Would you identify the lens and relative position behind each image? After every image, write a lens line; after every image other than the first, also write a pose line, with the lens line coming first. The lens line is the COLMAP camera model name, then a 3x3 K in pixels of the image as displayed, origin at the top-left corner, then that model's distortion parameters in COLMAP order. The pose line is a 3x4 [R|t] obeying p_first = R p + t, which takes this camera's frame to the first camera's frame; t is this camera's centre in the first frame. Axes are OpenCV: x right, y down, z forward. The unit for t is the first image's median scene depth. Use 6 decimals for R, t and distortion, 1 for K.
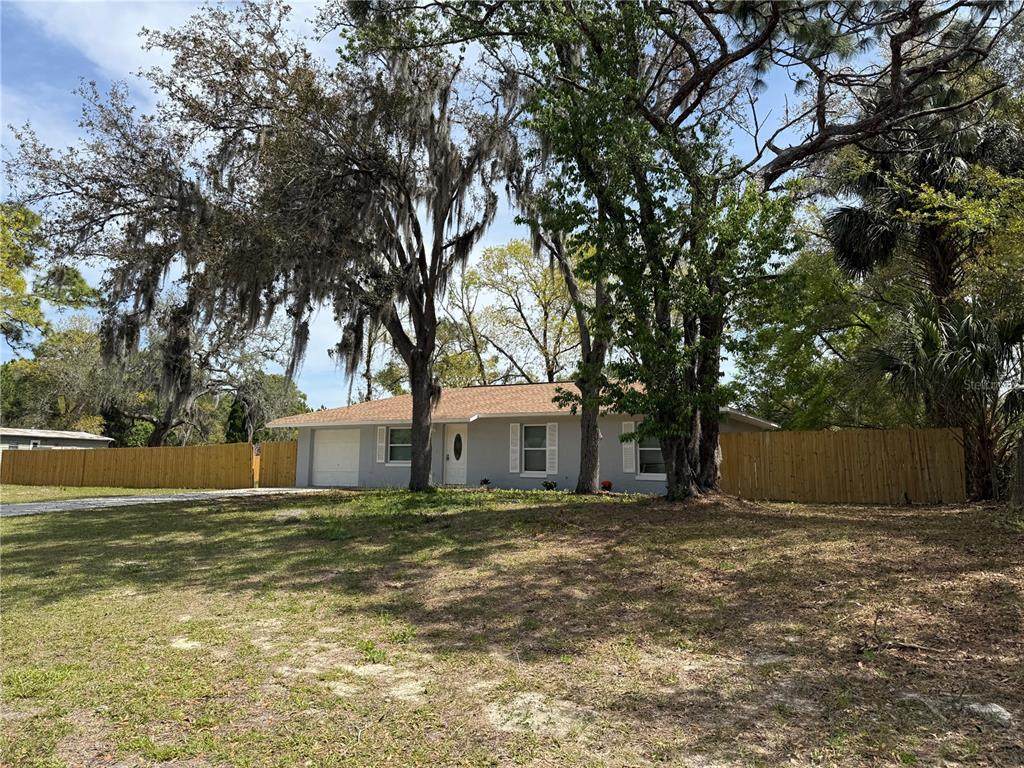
lens RADIAL K [[734.2, 0, 512.0], [0, 734.2, 384.0], [0, 0, 1]] dist [0.078404, -0.001082]
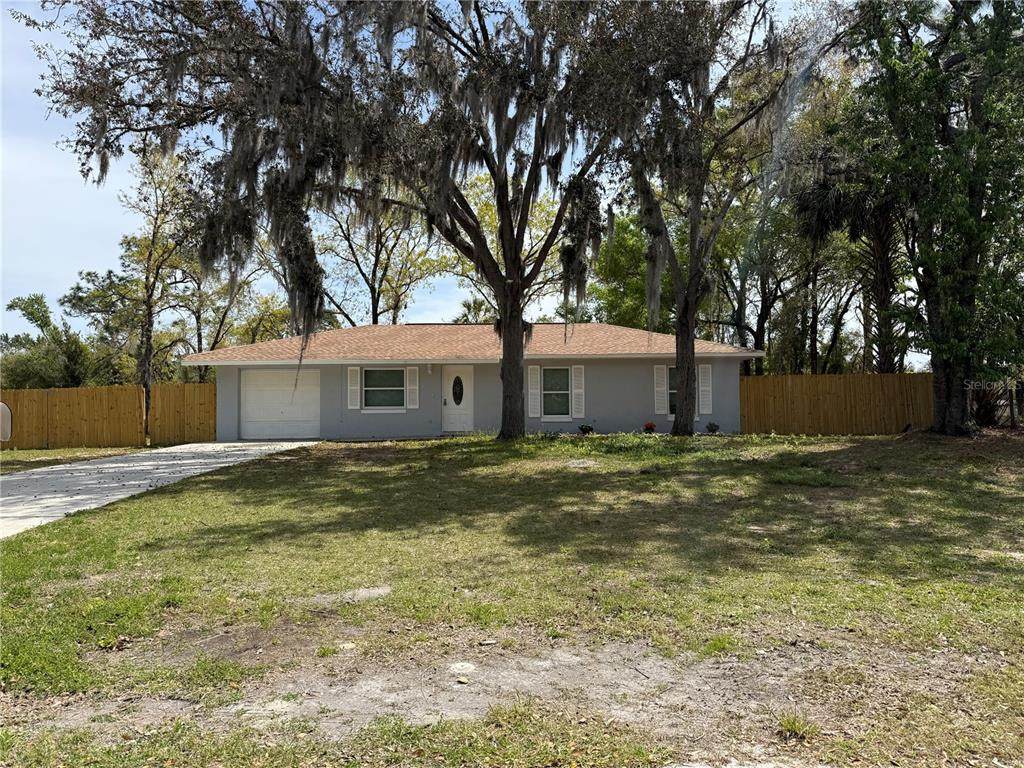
lens RADIAL K [[734.2, 0, 512.0], [0, 734.2, 384.0], [0, 0, 1]] dist [0.078404, -0.001082]
pose [[0.870666, -0.000884, 0.491874, -0.487563], [-0.036947, 0.997056, 0.067192, 0.015402], [-0.490485, -0.076675, 0.868070, 0.193568]]
